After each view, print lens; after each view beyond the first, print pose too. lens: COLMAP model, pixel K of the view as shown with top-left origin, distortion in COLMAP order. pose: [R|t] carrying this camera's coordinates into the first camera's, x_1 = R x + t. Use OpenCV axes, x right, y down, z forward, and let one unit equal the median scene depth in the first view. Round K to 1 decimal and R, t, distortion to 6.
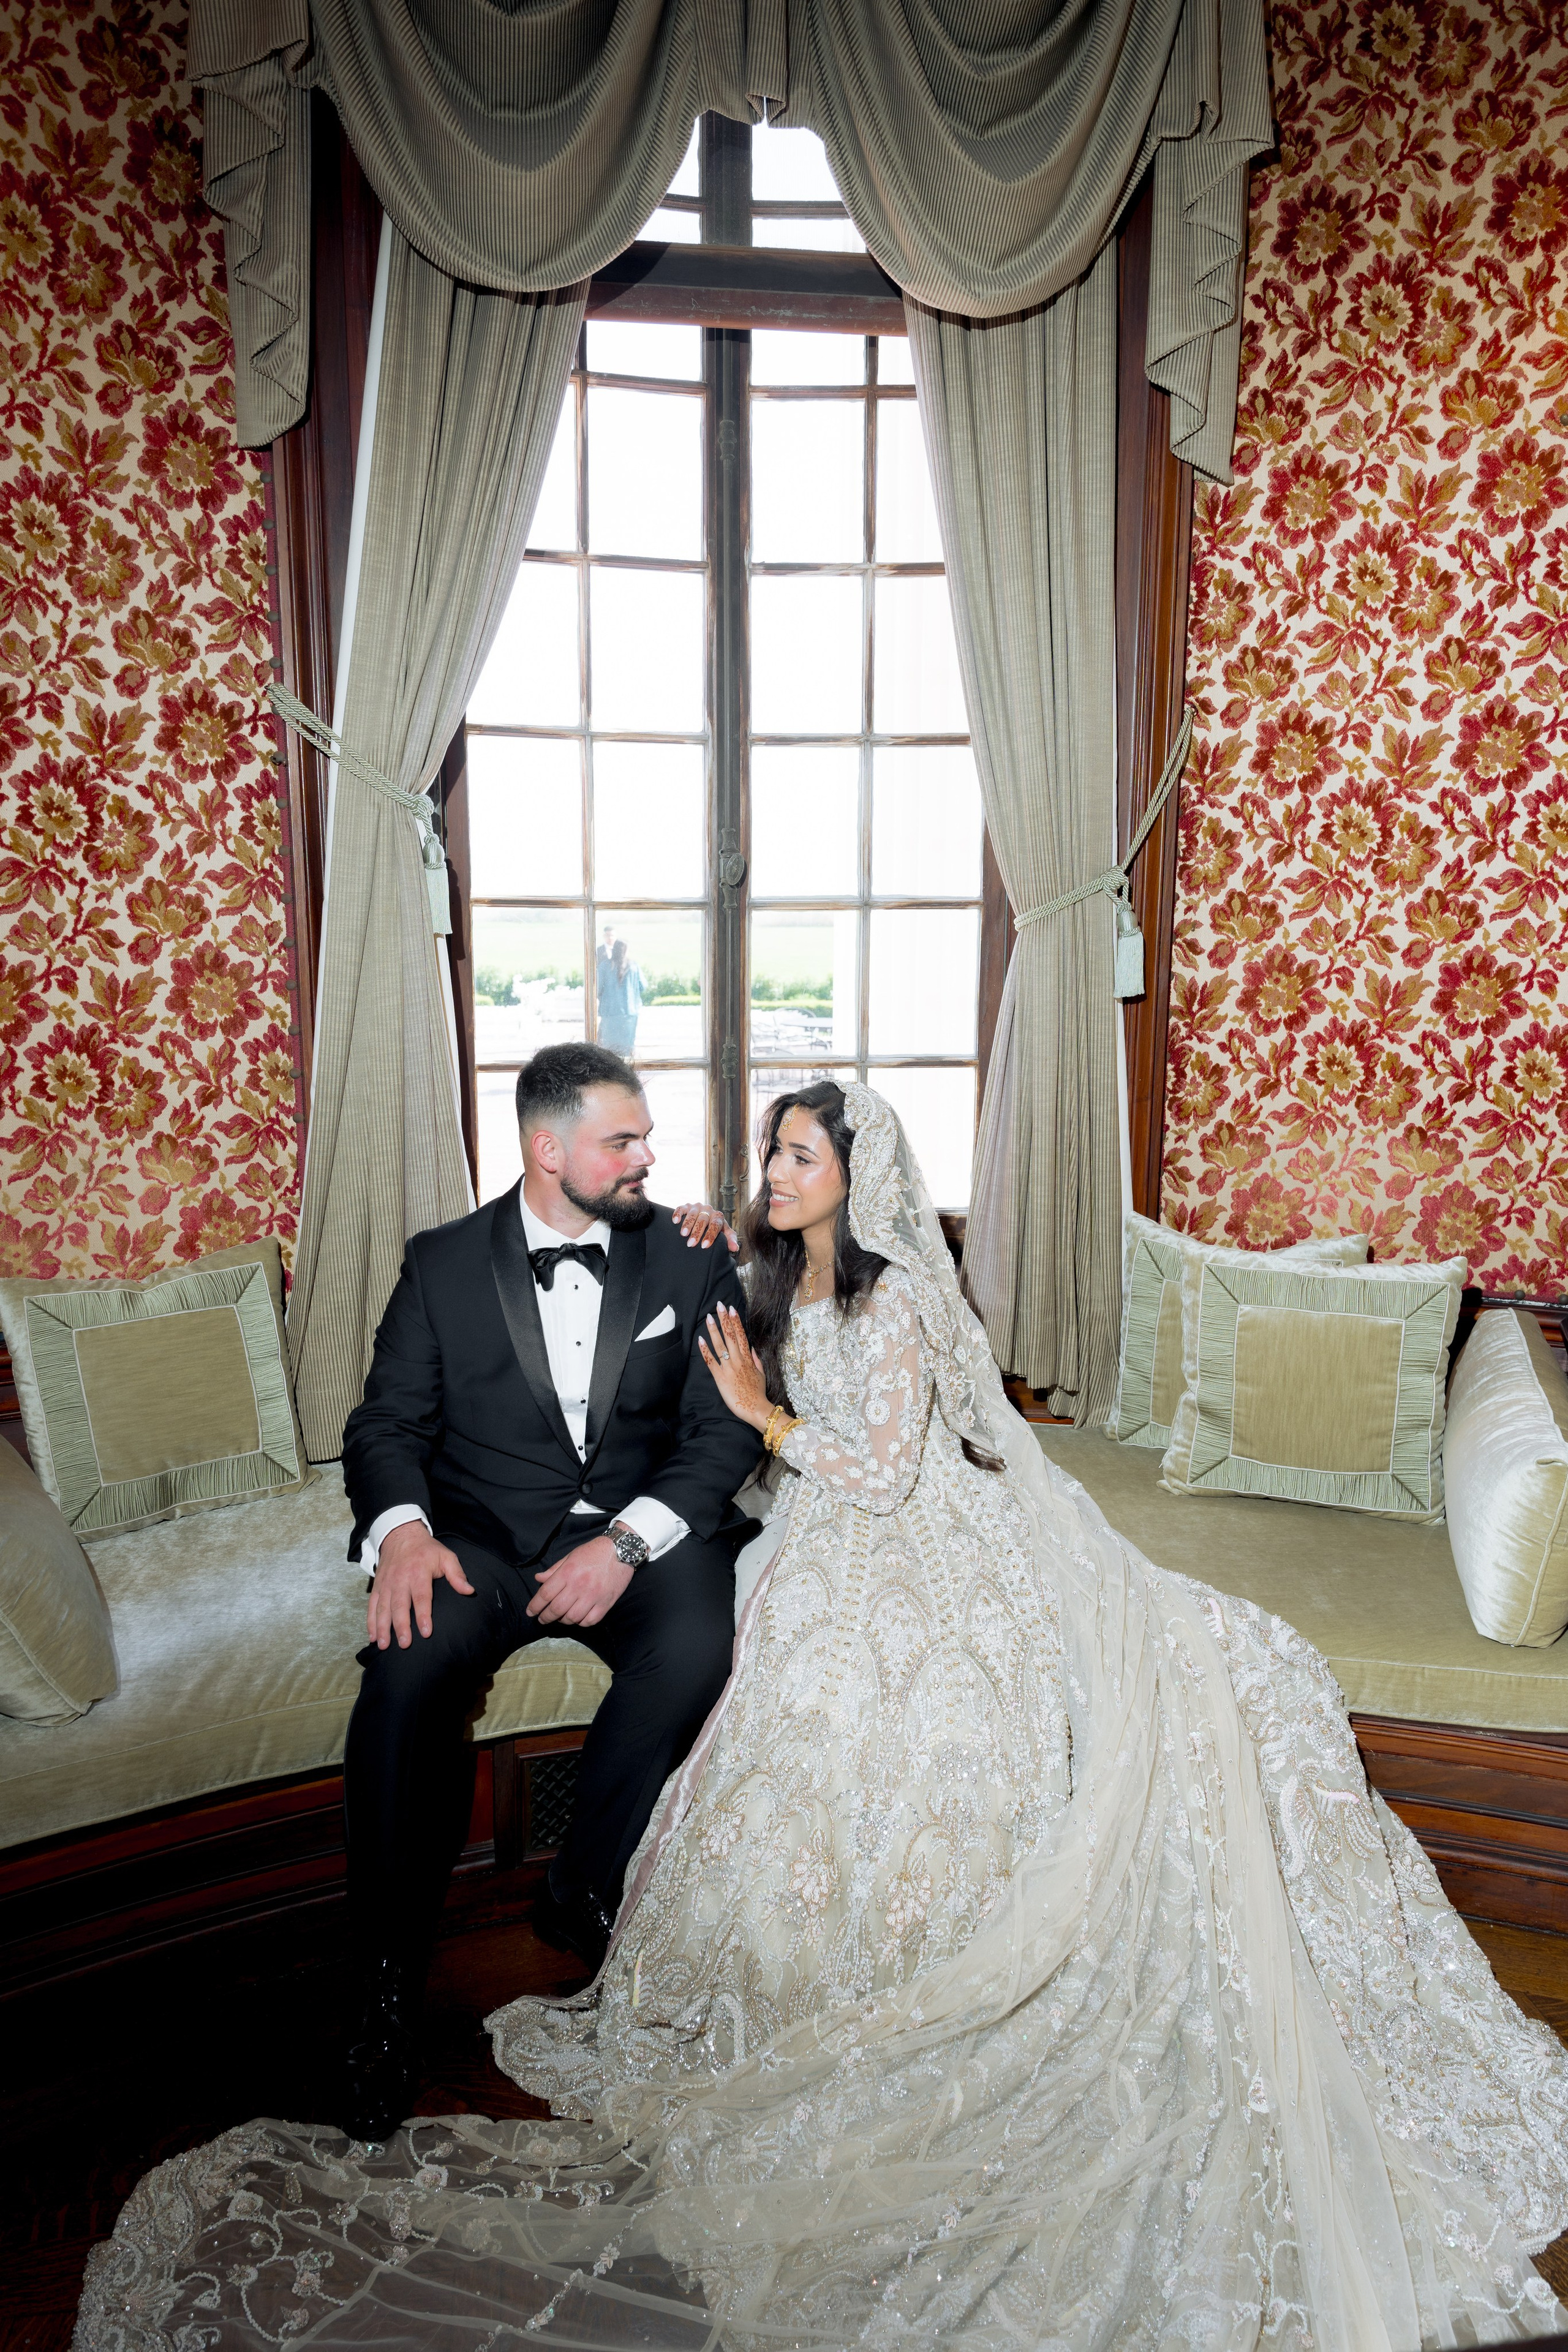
lens RADIAL K [[1584.8, 0, 779.9], [0, 1584.8, 1164.4], [0, 0, 1]] dist [-0.005190, -0.013633]
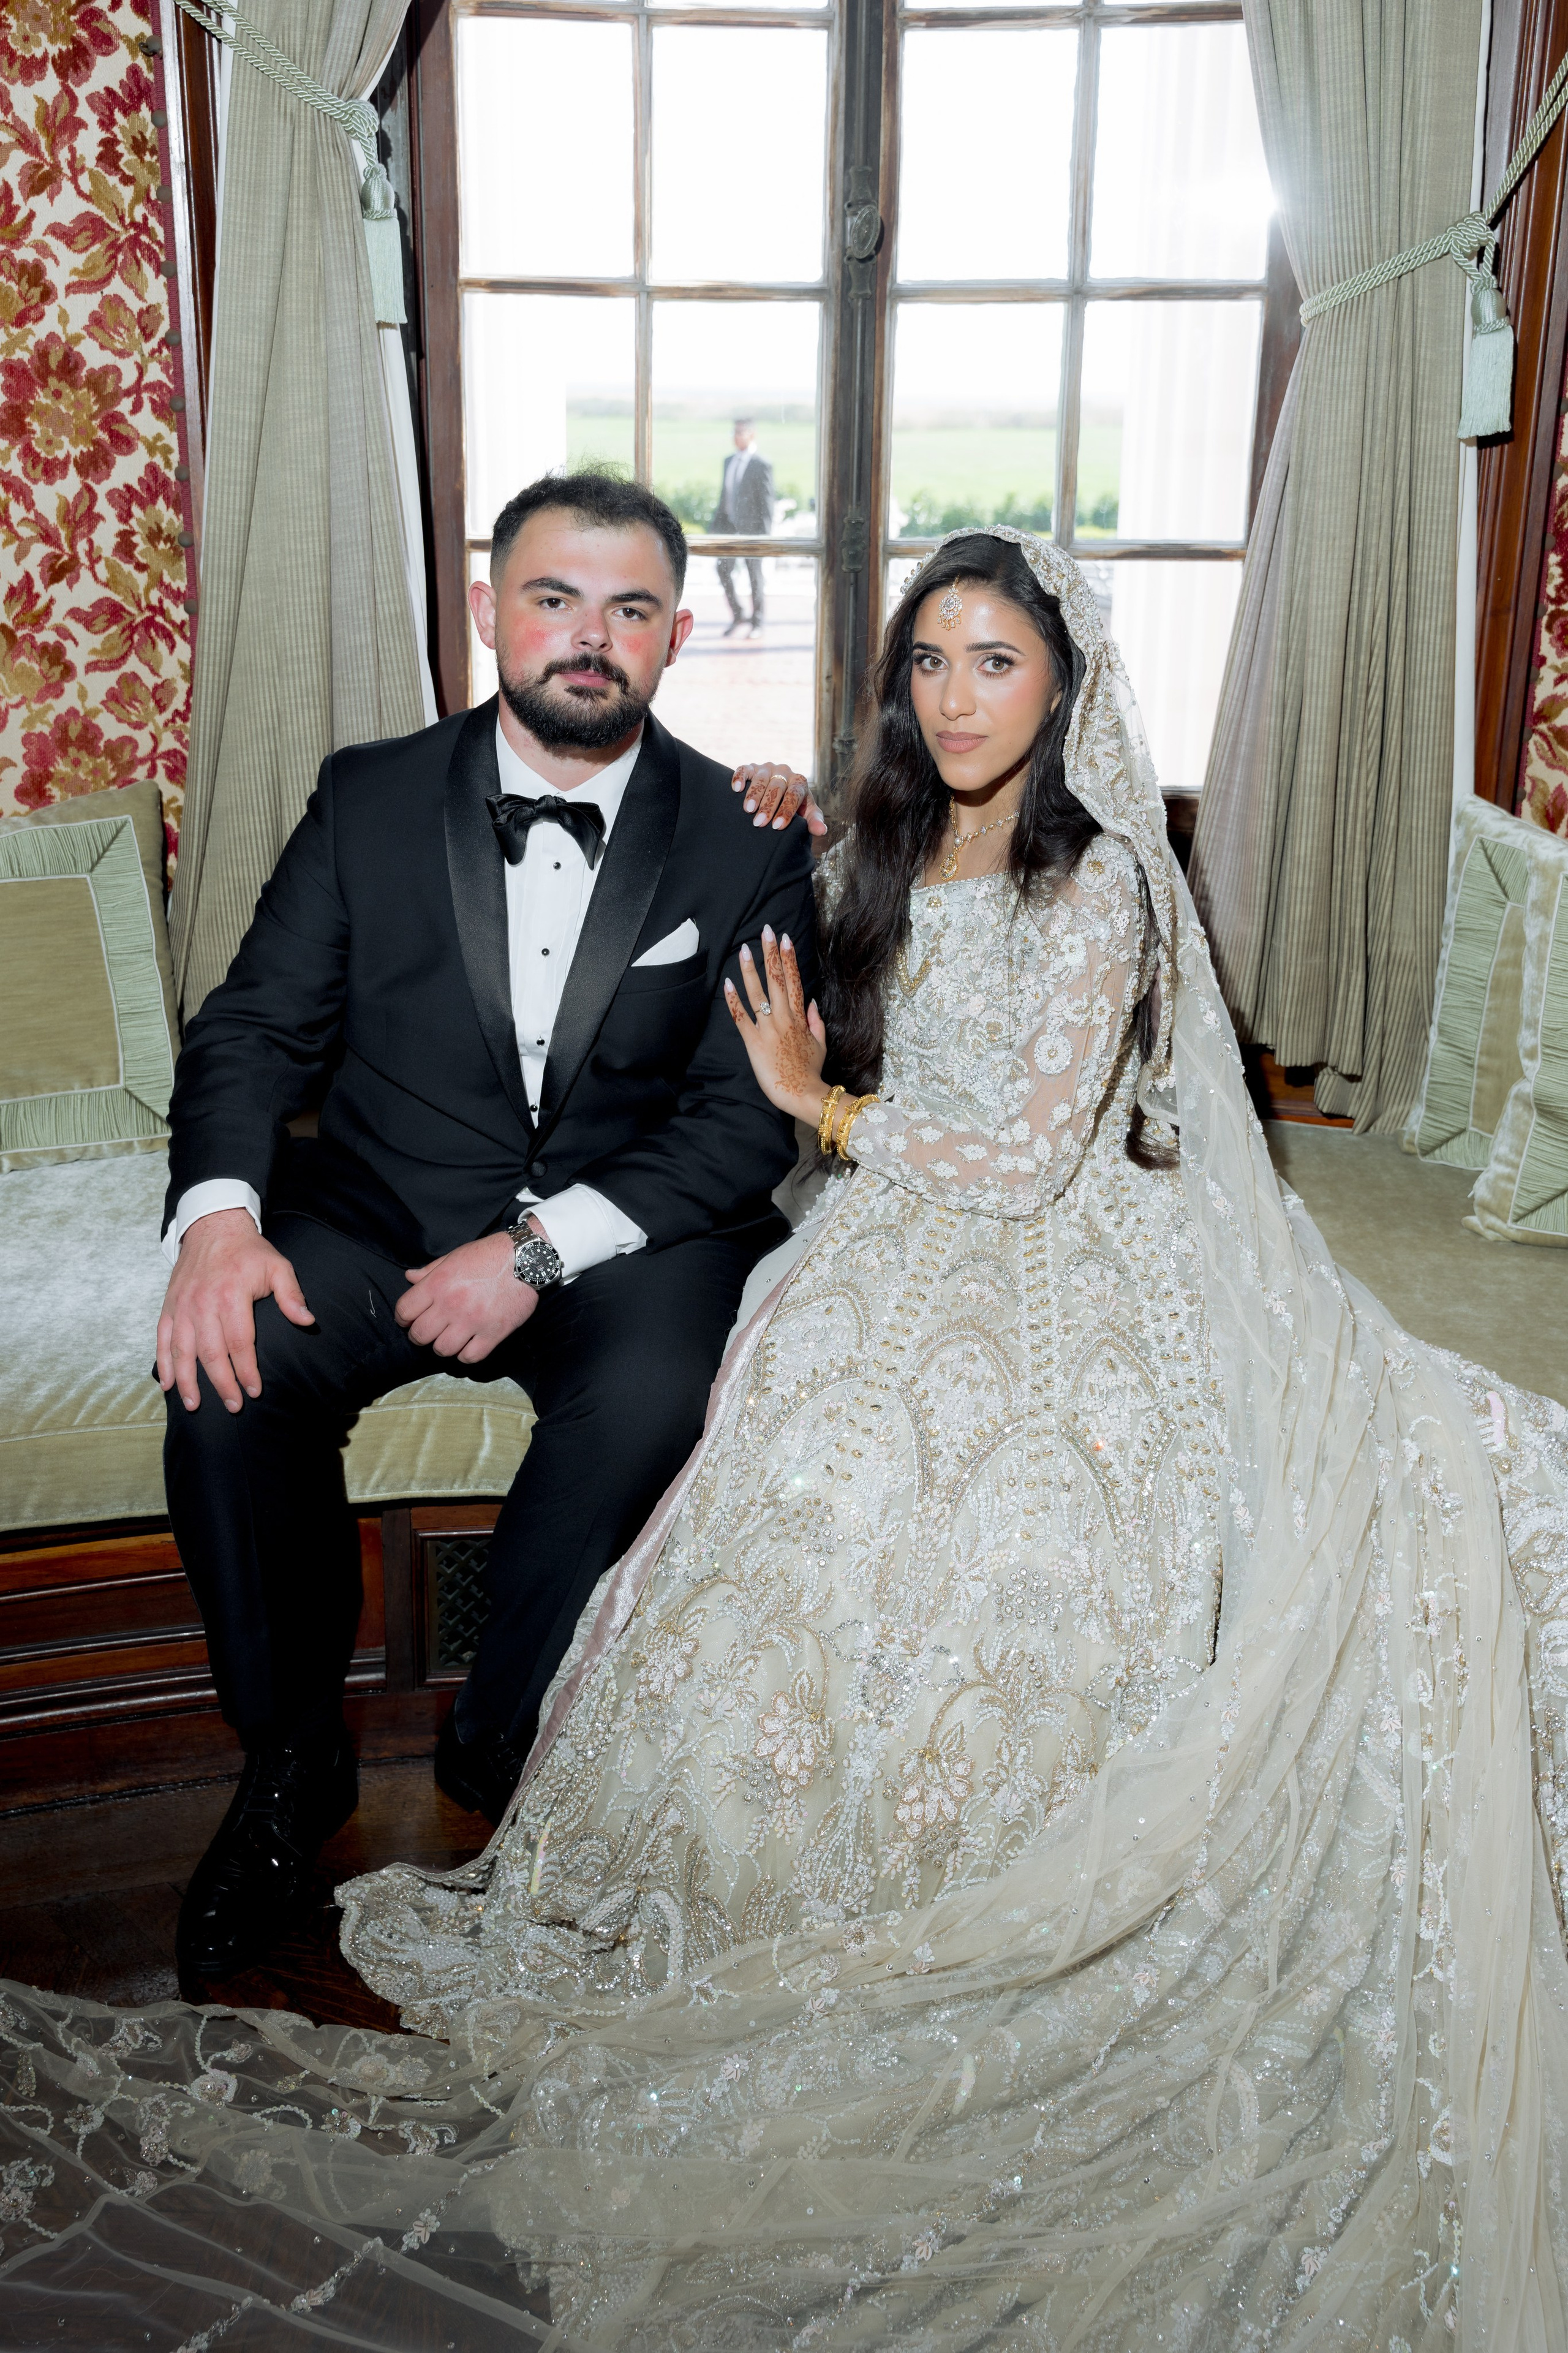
lens RADIAL K [[2255.0, 0, 725.0], [0, 2255.0, 1075.1], [0, 0, 1]] dist [-0.005811, -0.007743]
pose [[0.983779, 0.056365, -0.170298, 0.098727], [-0.034145, 0.990834, 0.130699, 0.036113], [0.176104, -0.122764, 0.976686, 0.074327]]
